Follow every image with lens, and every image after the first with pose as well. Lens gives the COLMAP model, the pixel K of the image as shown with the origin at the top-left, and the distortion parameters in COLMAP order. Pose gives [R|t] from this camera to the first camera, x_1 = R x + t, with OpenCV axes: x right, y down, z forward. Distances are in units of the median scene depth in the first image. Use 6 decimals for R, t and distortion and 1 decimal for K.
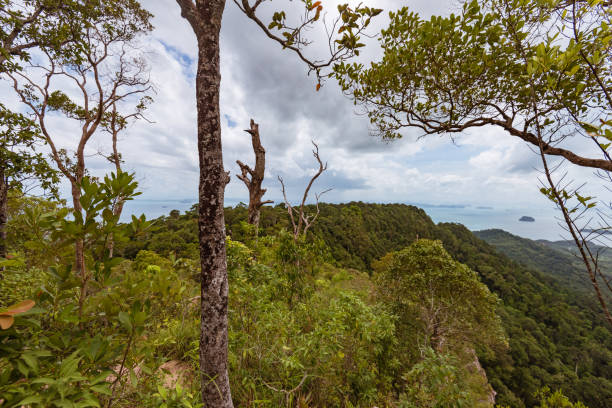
lens RADIAL K [[272.0, 0, 306.7], [0, 272.0, 204.1], [0, 0, 1]] dist [0.030263, -0.025401]
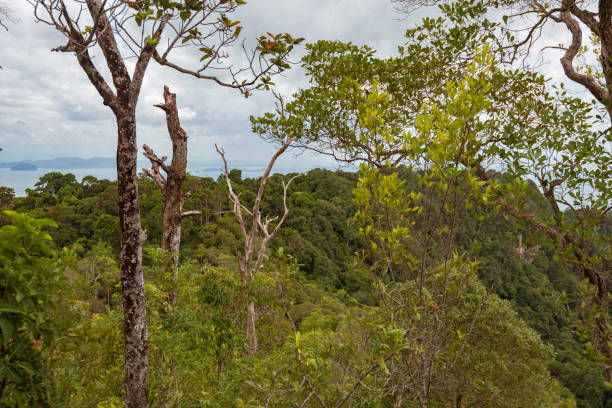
lens RADIAL K [[584.5, 0, 306.0], [0, 584.5, 204.0], [0, 0, 1]] dist [0.003009, 0.001589]
pose [[0.999514, -0.007743, 0.030206, 0.086166], [0.006037, 0.998403, 0.056164, -0.103842], [-0.030592, -0.055954, 0.997965, -0.404923]]
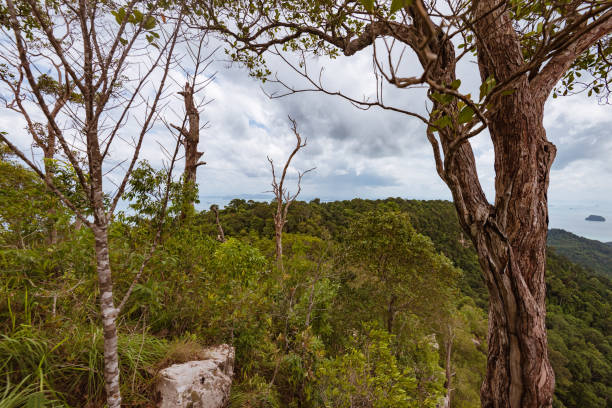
lens RADIAL K [[273.7, 0, 306.0], [0, 273.7, 204.0], [0, 0, 1]] dist [0.018898, -0.014572]
pose [[0.990900, 0.004881, -0.134514, 0.363160], [-0.003086, 0.999903, 0.013545, 0.120911], [0.134567, -0.013007, 0.990819, 0.041225]]
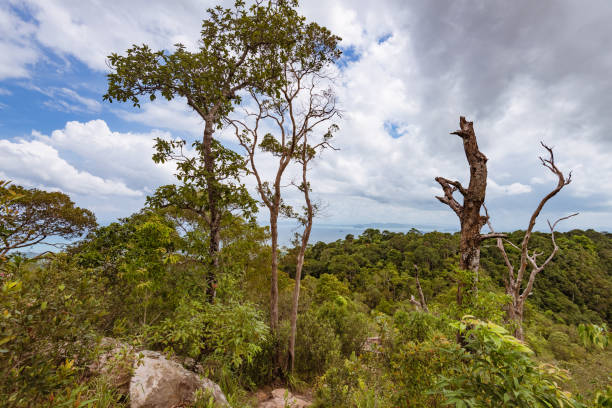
lens RADIAL K [[273.7, 0, 307.2], [0, 273.7, 203.5], [0, 0, 1]] dist [0.019304, -0.014578]
pose [[0.824165, -0.035264, -0.565252, -0.132069], [-0.018618, 0.995833, -0.089271, -0.016661], [0.566044, 0.084098, 0.820074, 0.202011]]
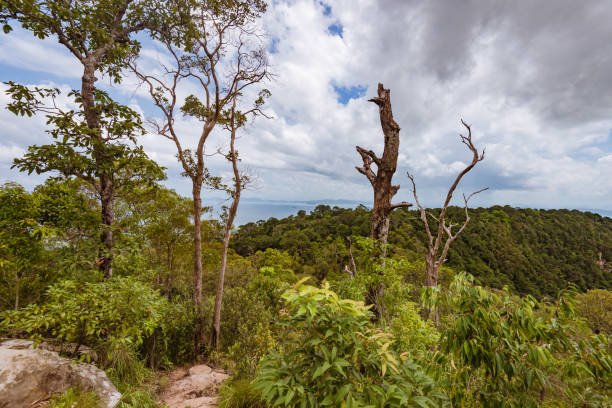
lens RADIAL K [[273.7, 0, 306.0], [0, 273.7, 204.0], [0, 0, 1]] dist [0.018898, -0.014572]
pose [[0.906579, 0.015699, -0.421745, -0.071756], [-0.019054, 0.999811, -0.003741, -0.003010], [0.421607, 0.011427, 0.906707, 0.291524]]
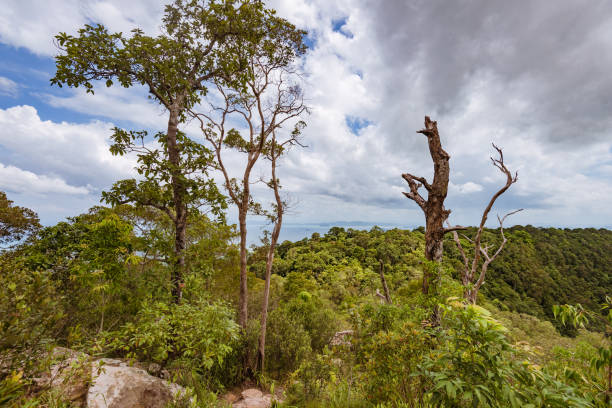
lens RADIAL K [[273.7, 0, 306.0], [0, 273.7, 204.0], [0, 0, 1]] dist [0.018898, -0.014572]
pose [[0.885698, -0.035170, -0.462928, -0.149016], [-0.004881, 0.996366, -0.085035, -0.008010], [0.464237, 0.077575, 0.882307, 0.199667]]
